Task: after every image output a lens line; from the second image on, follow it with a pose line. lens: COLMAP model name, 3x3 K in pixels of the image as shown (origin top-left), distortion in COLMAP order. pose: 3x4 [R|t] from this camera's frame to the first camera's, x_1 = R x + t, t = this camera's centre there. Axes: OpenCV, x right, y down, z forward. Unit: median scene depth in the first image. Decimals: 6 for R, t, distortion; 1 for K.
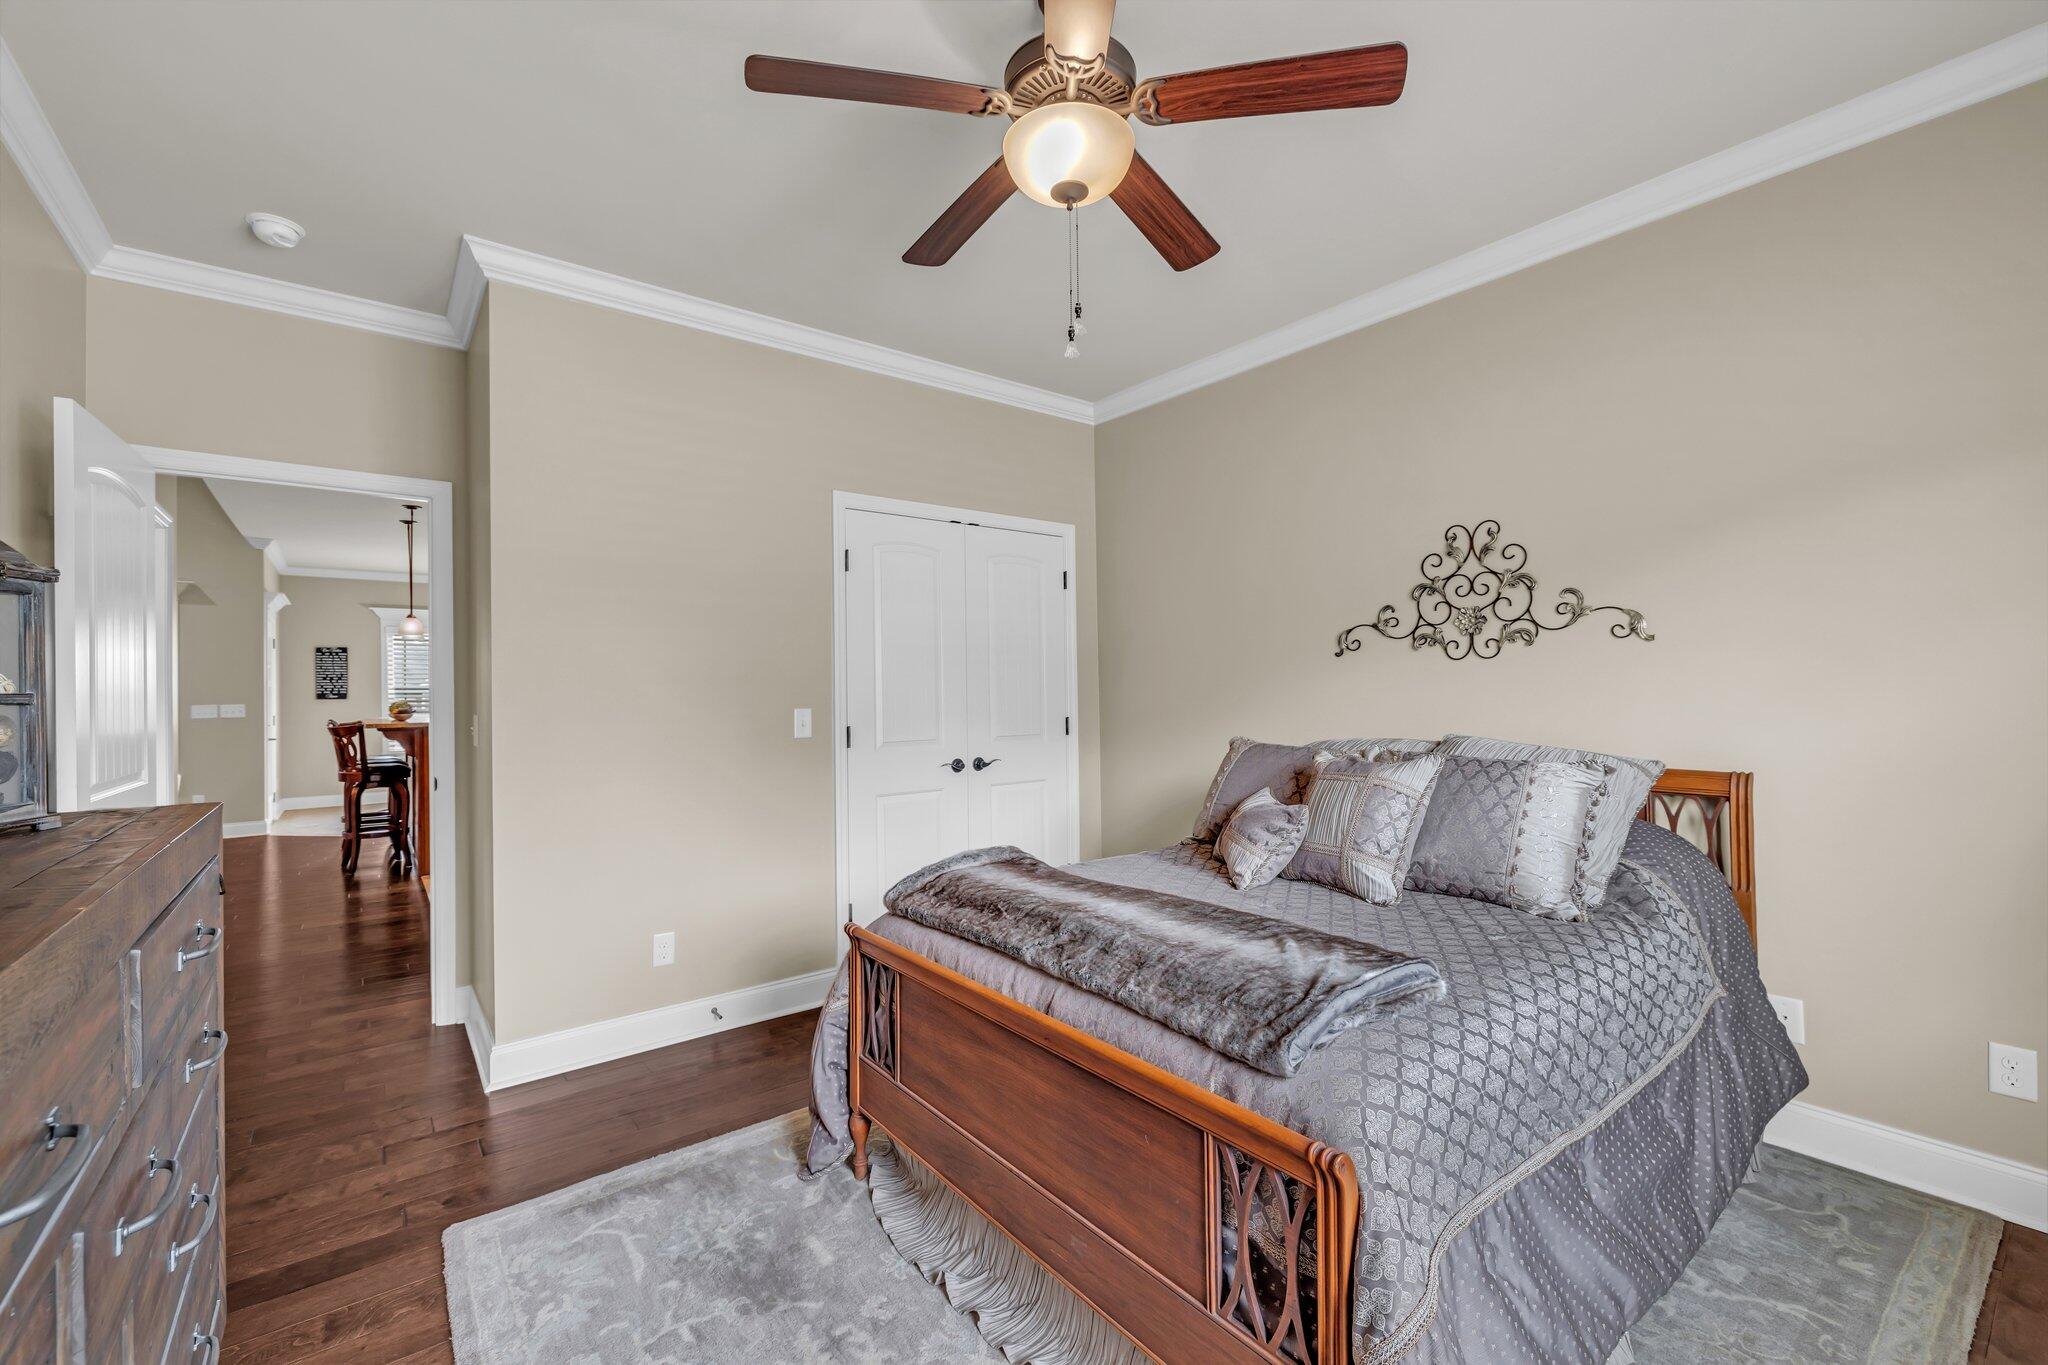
lens RADIAL K [[853.6, 0, 1029.7], [0, 853.6, 680.0], [0, 0, 1]] dist [-0.002407, 0.000595]
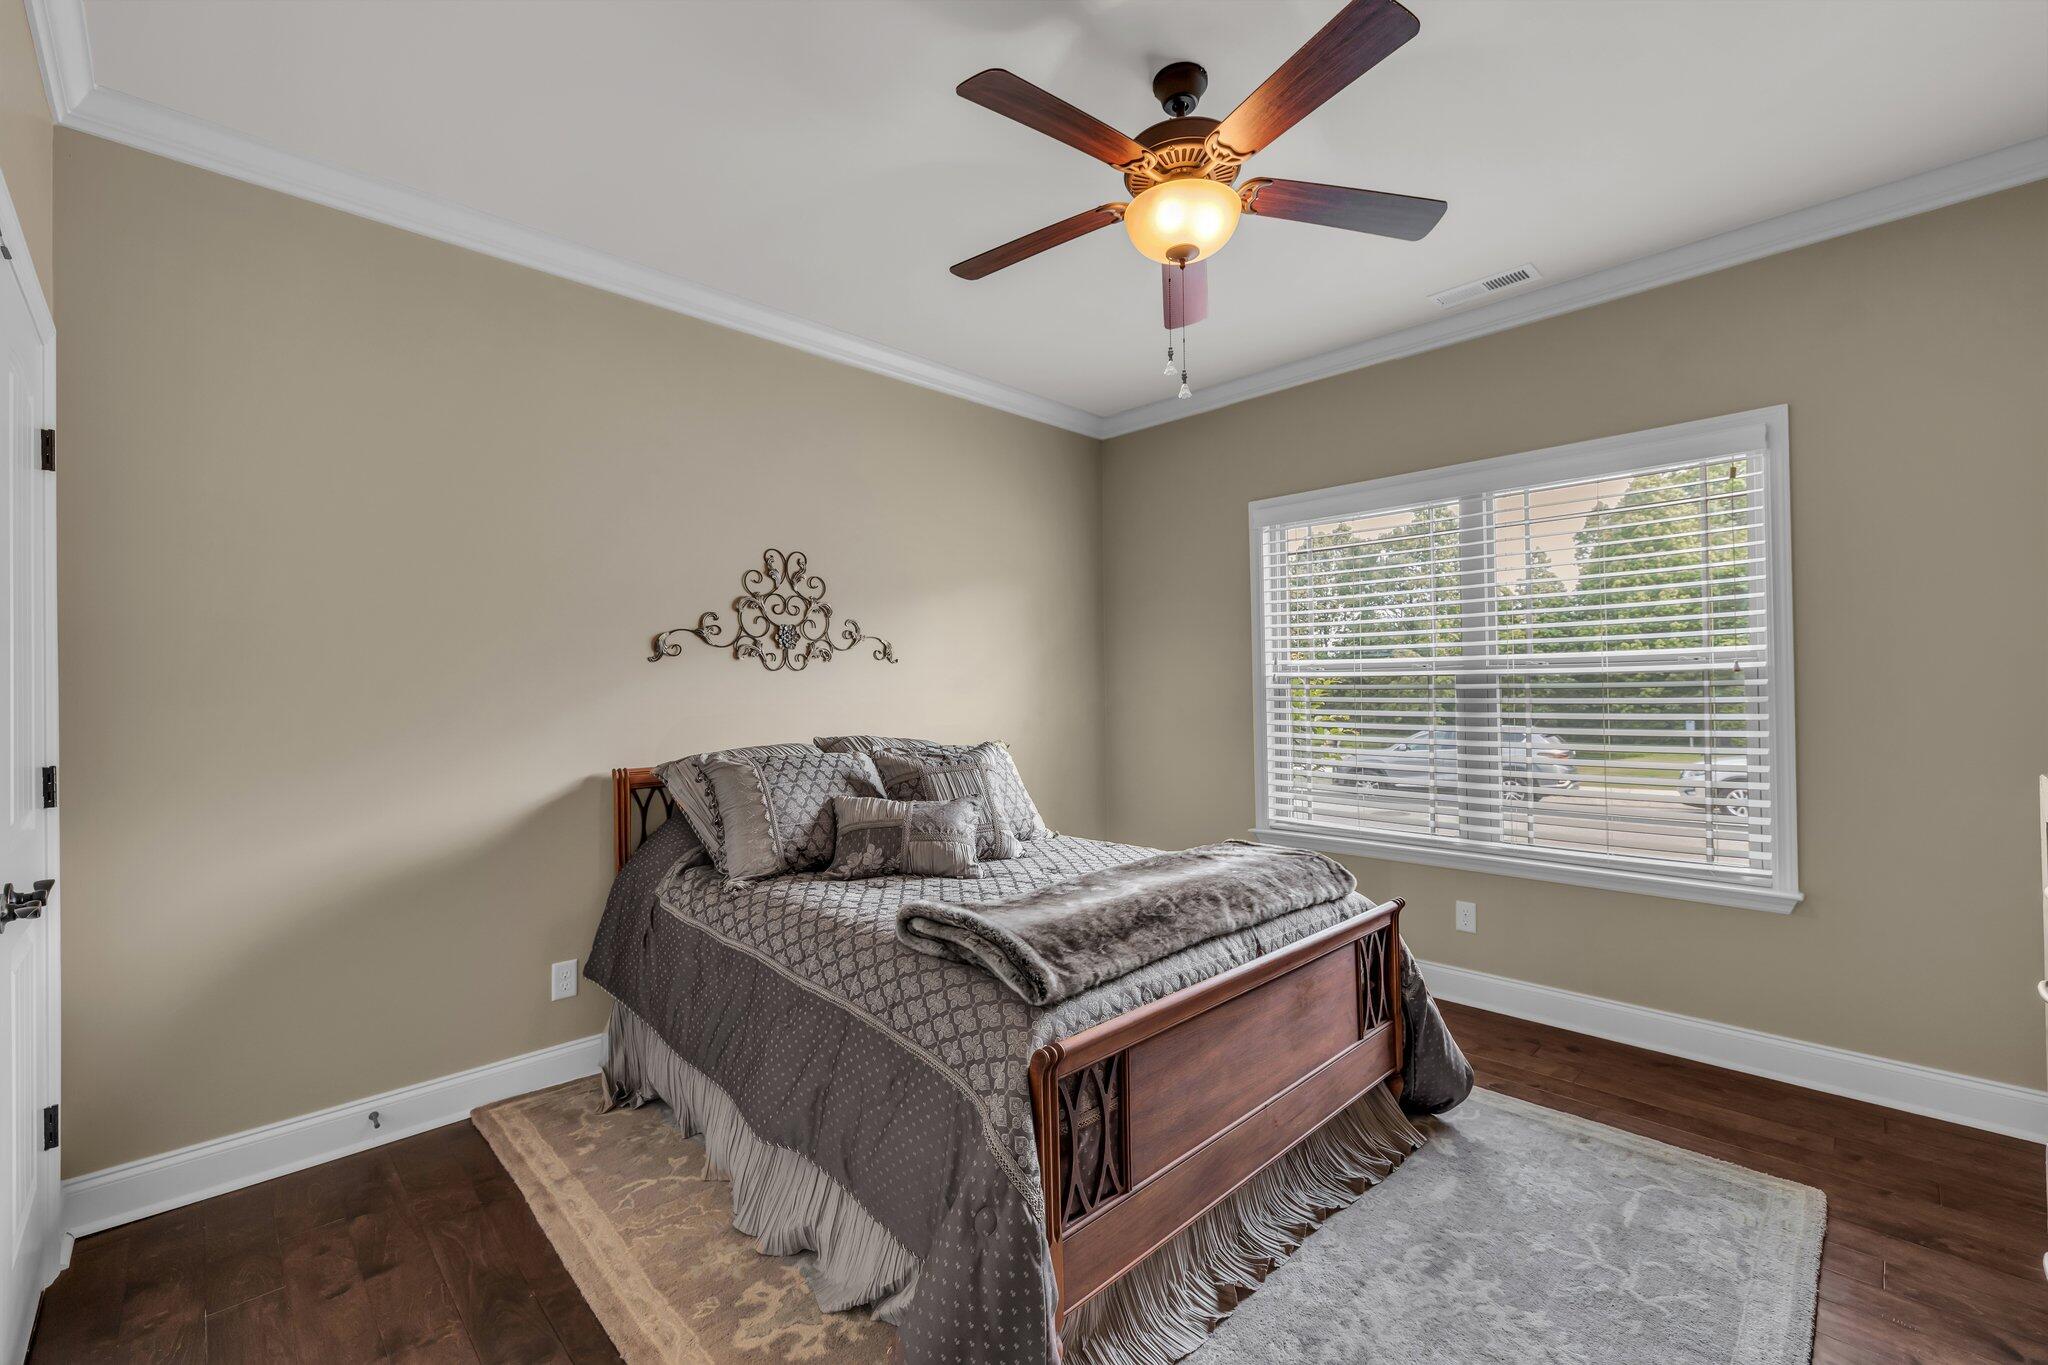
lens RADIAL K [[853.6, 0, 1017.2], [0, 853.6, 680.1], [0, 0, 1]] dist [-0.002407, 0.000595]
pose [[-0.111833, 0.022953, 0.993462, -0.641606], [0.002066, 0.999736, -0.022866, 0.014591], [-0.993725, -0.000505, -0.111851, 0.823118]]
